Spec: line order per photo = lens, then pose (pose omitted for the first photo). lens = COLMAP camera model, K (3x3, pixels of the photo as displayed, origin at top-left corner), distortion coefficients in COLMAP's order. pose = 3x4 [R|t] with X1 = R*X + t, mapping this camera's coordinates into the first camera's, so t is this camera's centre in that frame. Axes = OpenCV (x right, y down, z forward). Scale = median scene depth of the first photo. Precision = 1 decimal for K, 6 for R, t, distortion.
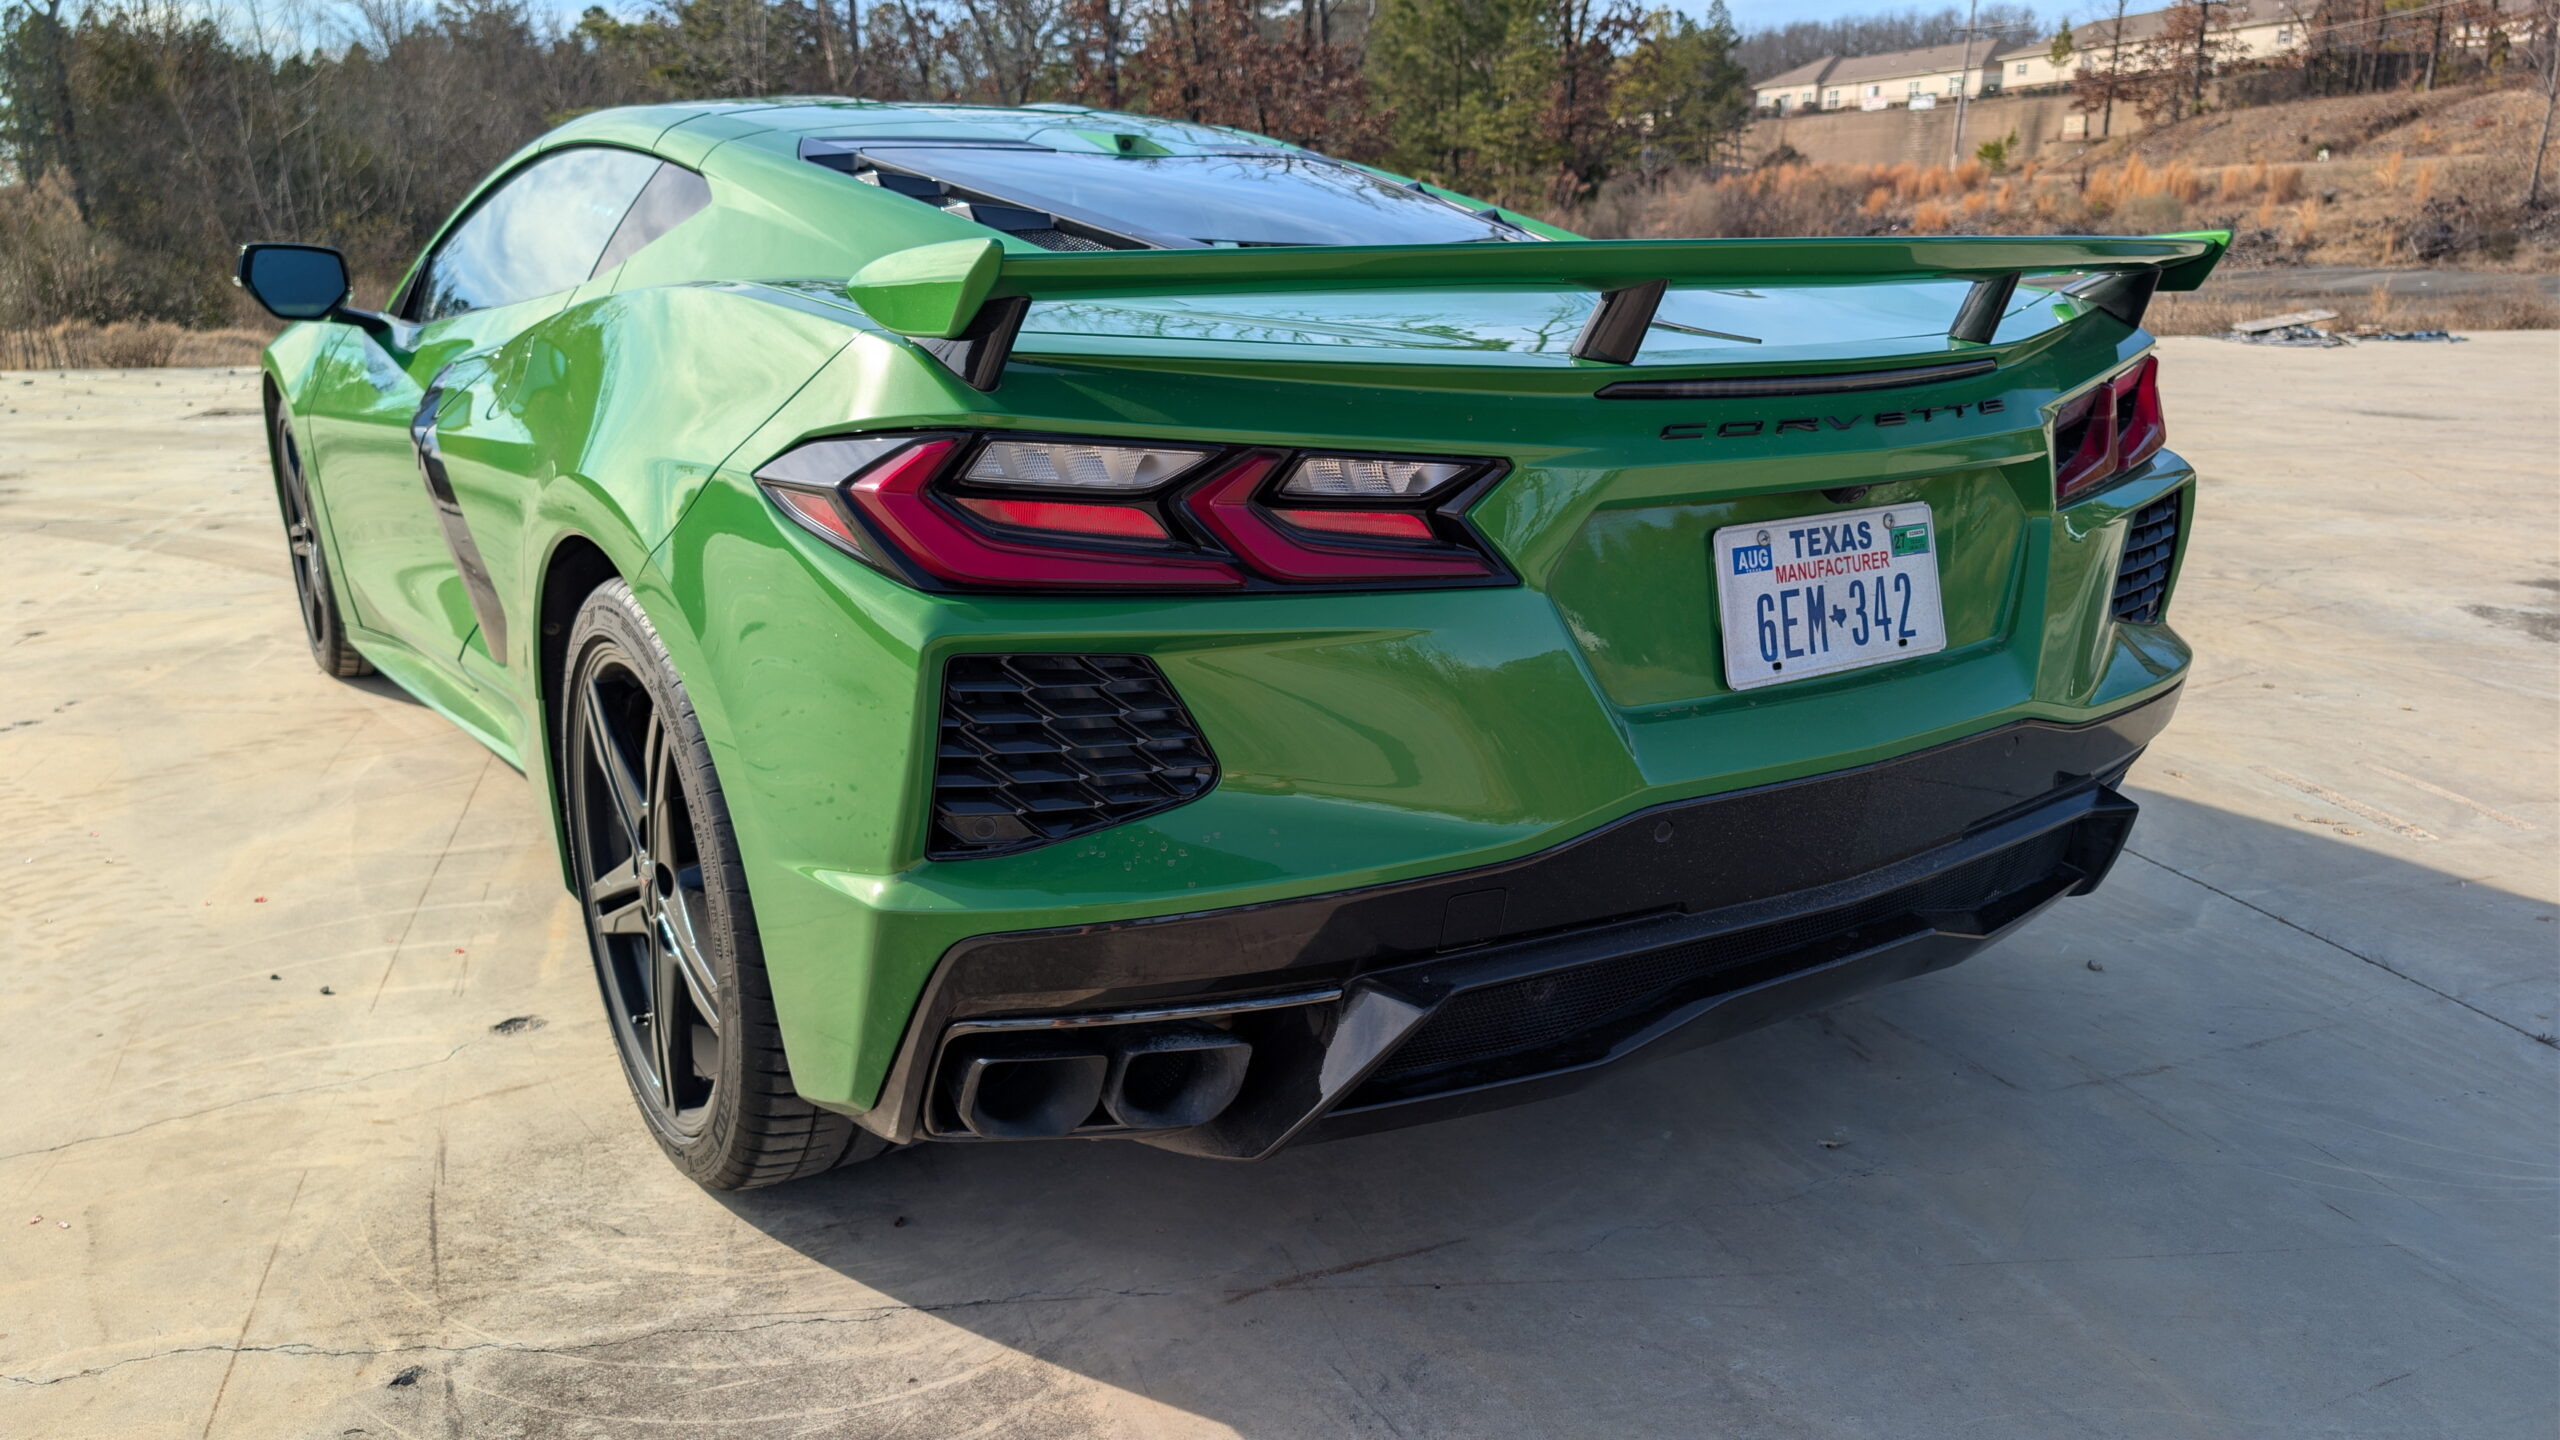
lens RADIAL K [[1816.4, 0, 1261.7], [0, 1816.4, 722.3], [0, 0, 1]] dist [0.023789, -0.015795]
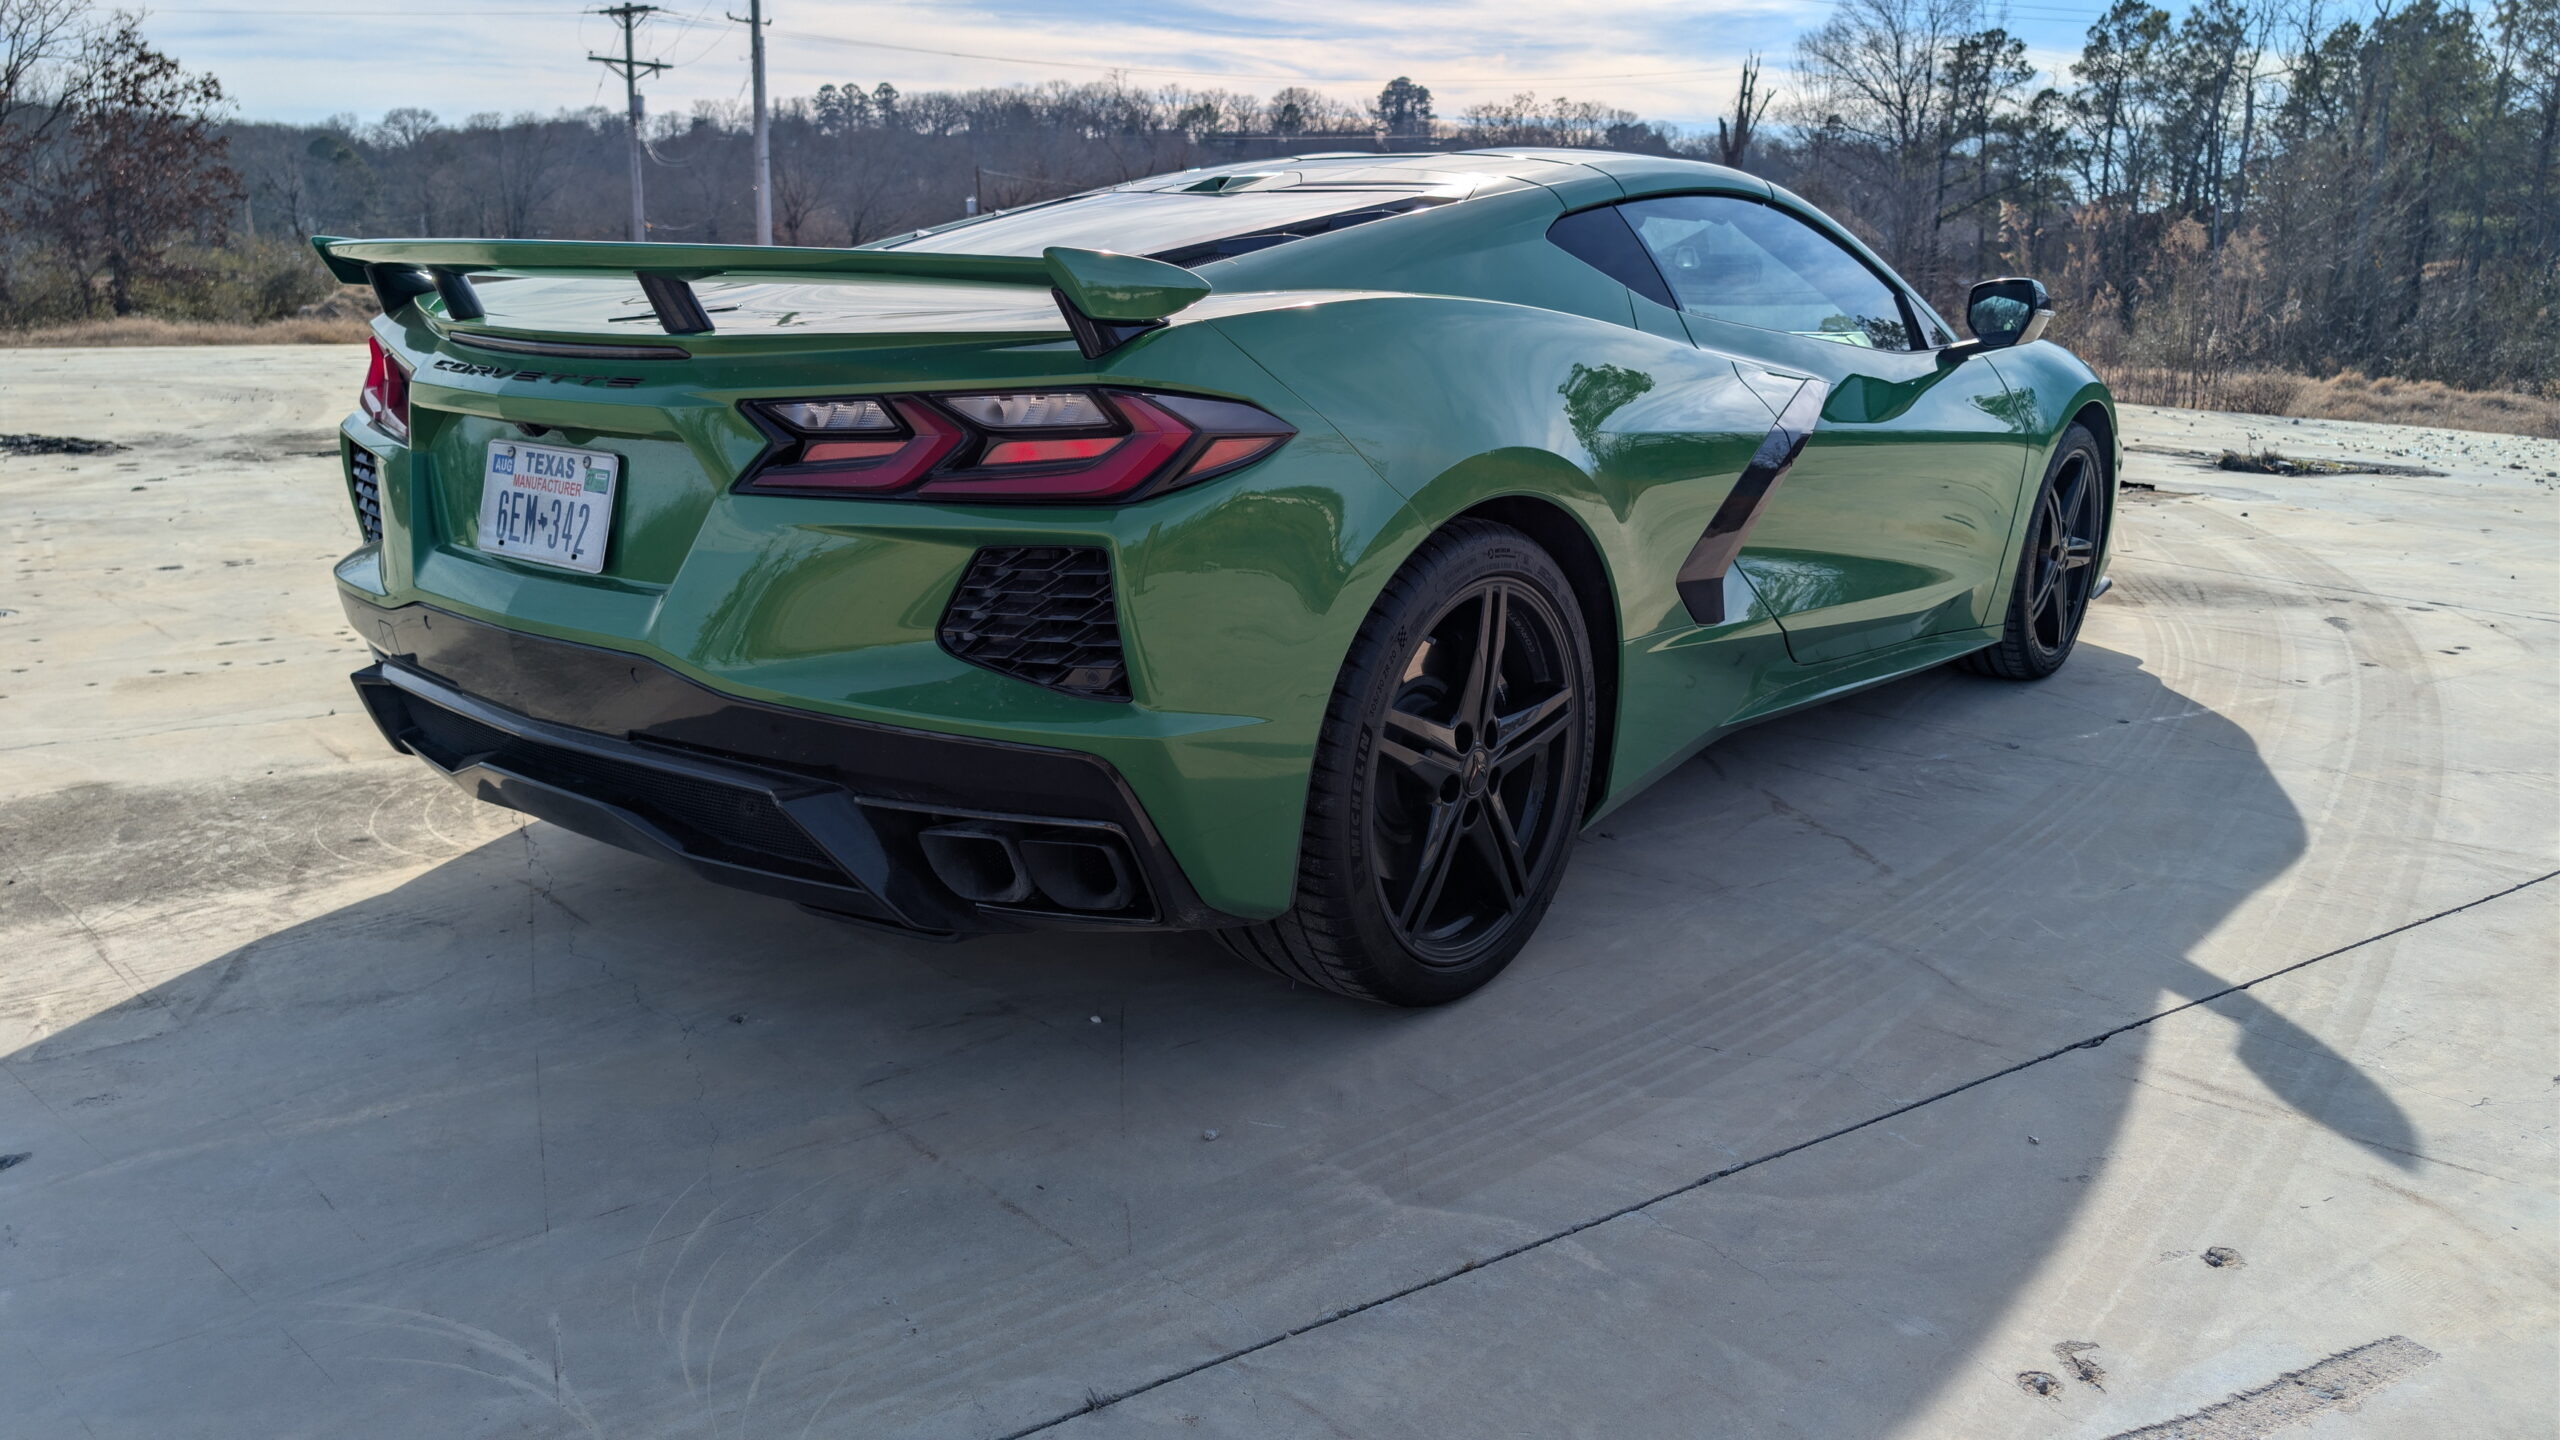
lens RADIAL K [[1816.4, 0, 1291.0], [0, 1816.4, 726.1], [0, 0, 1]] dist [0.023789, -0.015795]
pose [[0.328417, 0.240844, -0.913311, 1.731825], [-0.269189, 0.950710, 0.153909, -0.265939], [0.905362, 0.195307, 0.377062, 1.004620]]
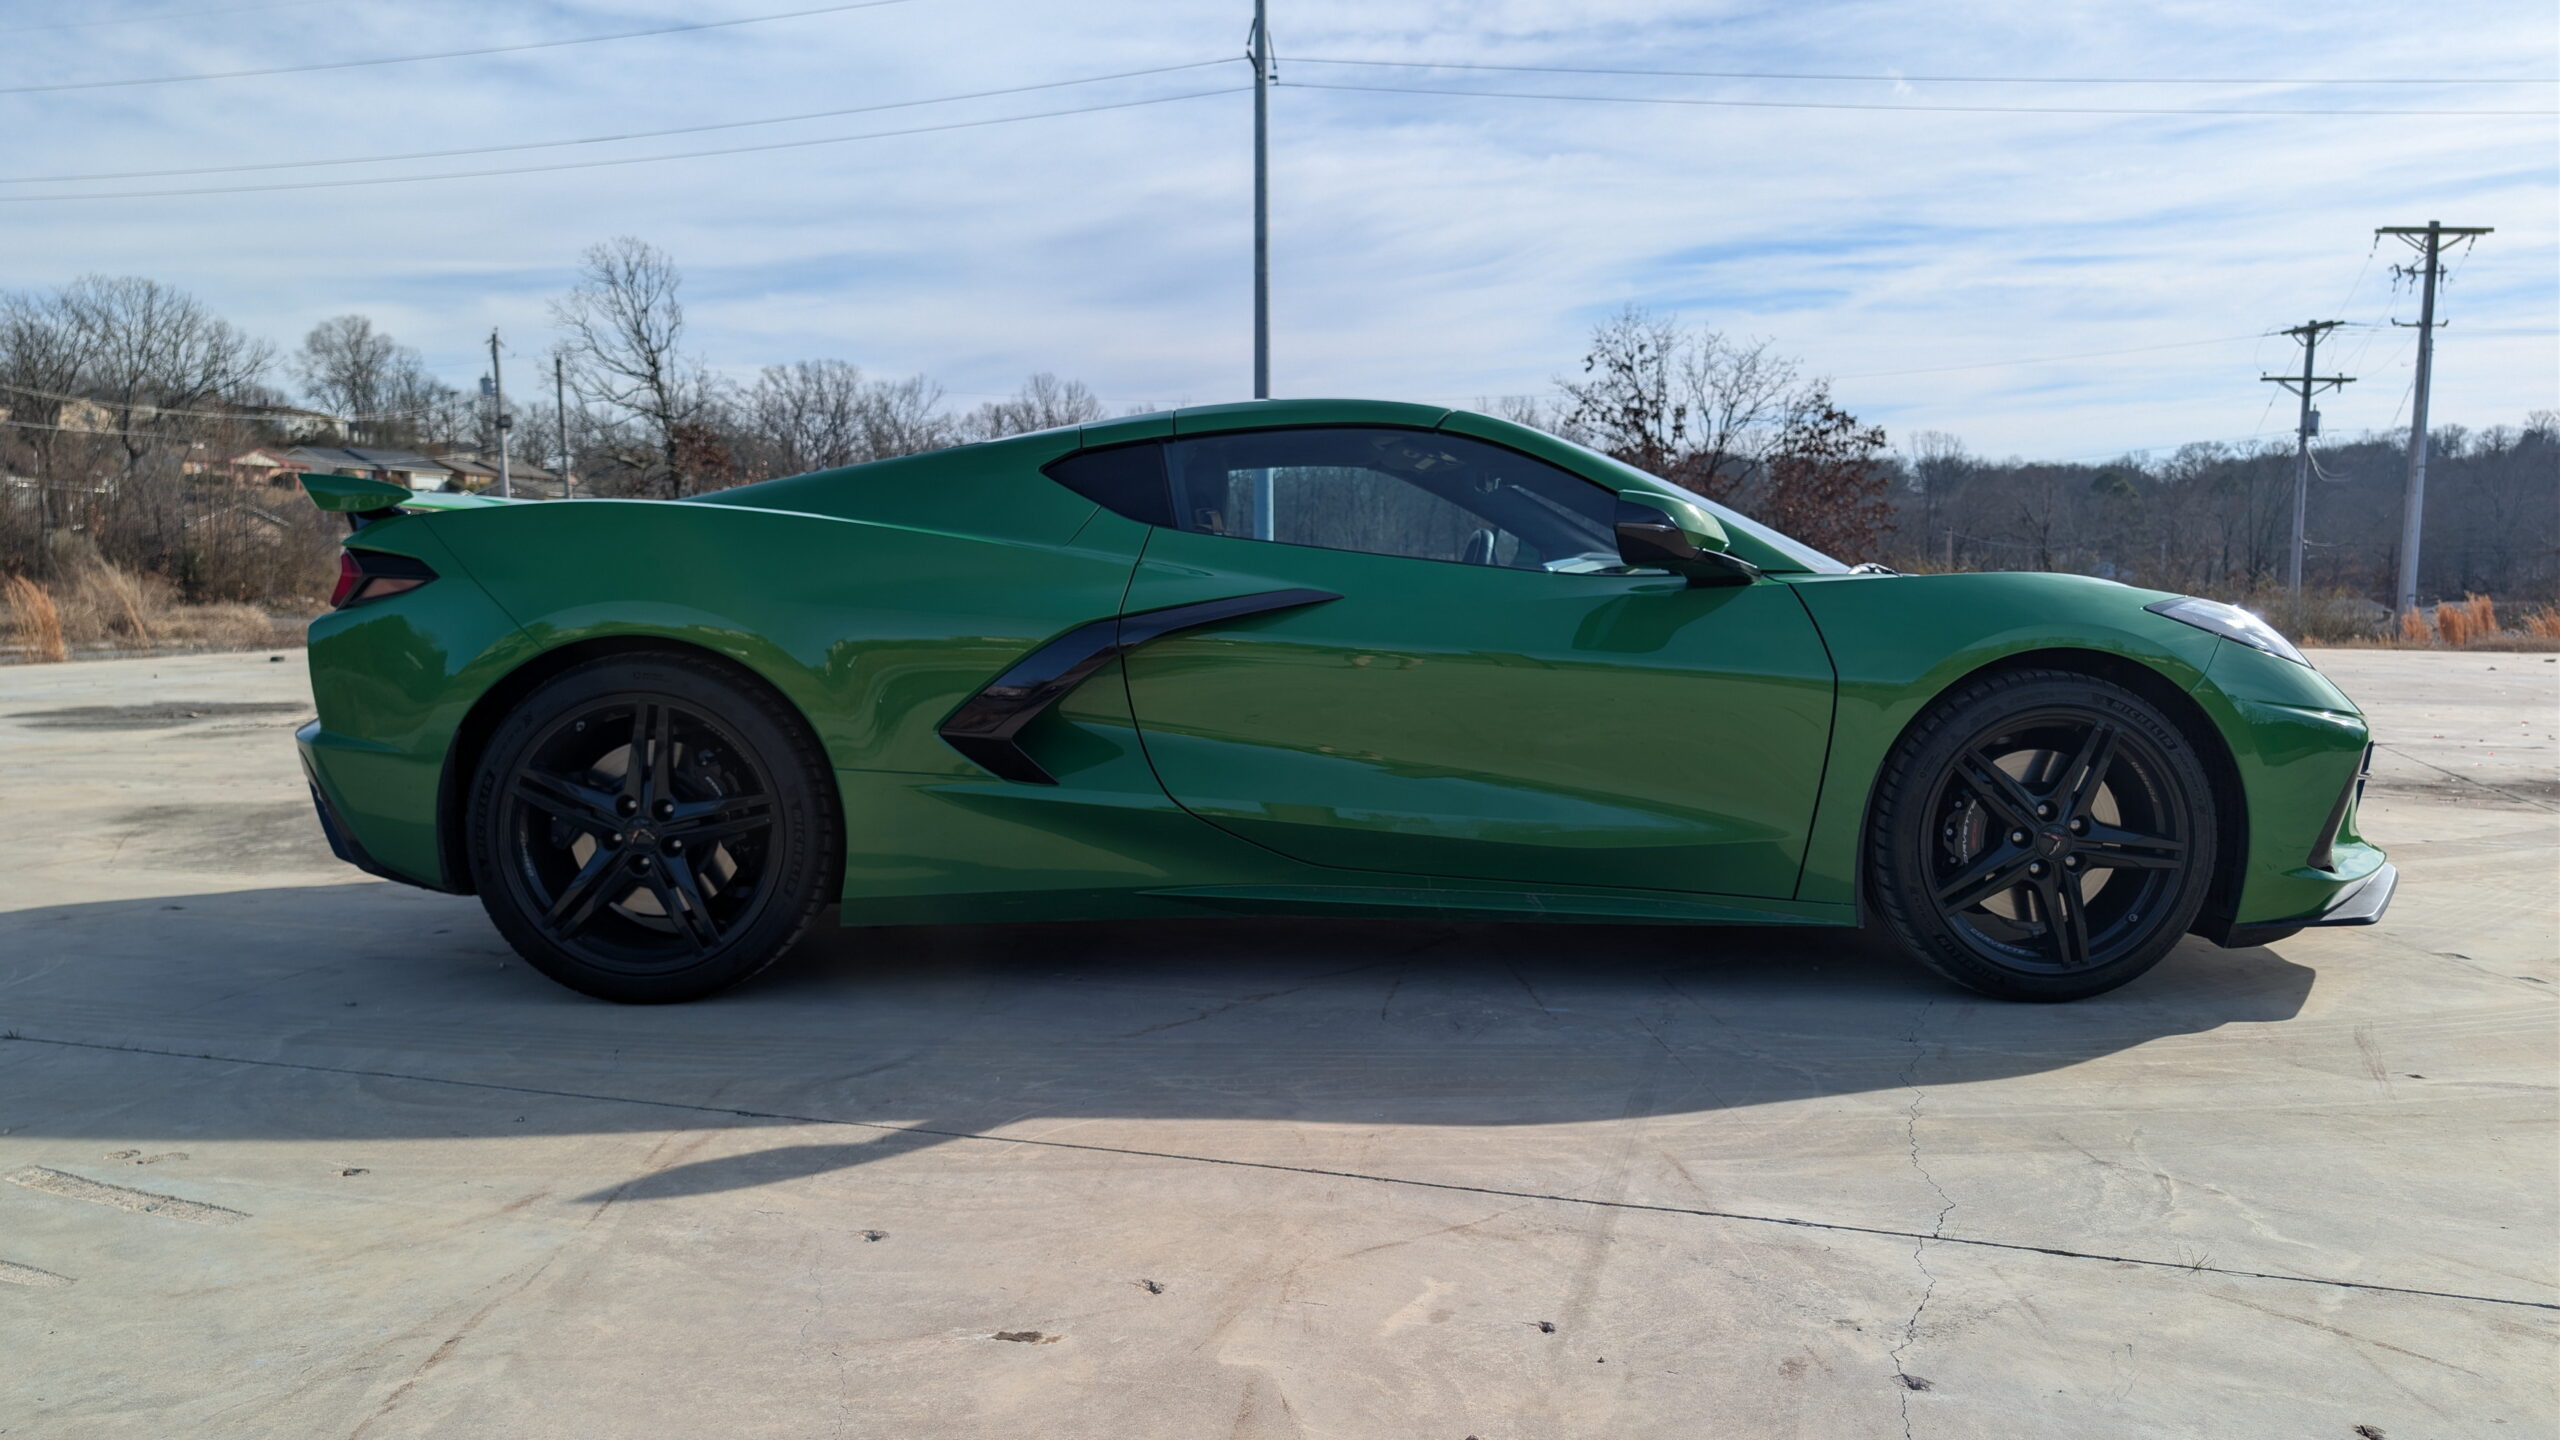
lens RADIAL K [[1816.4, 0, 1267.8], [0, 1816.4, 721.9], [0, 0, 1]] dist [0.023789, -0.015795]
pose [[-0.538311, 0.070604, -0.839783, 1.783885], [-0.230889, 0.946001, 0.227536, -0.770168], [0.810501, 0.316382, -0.492941, 3.123608]]
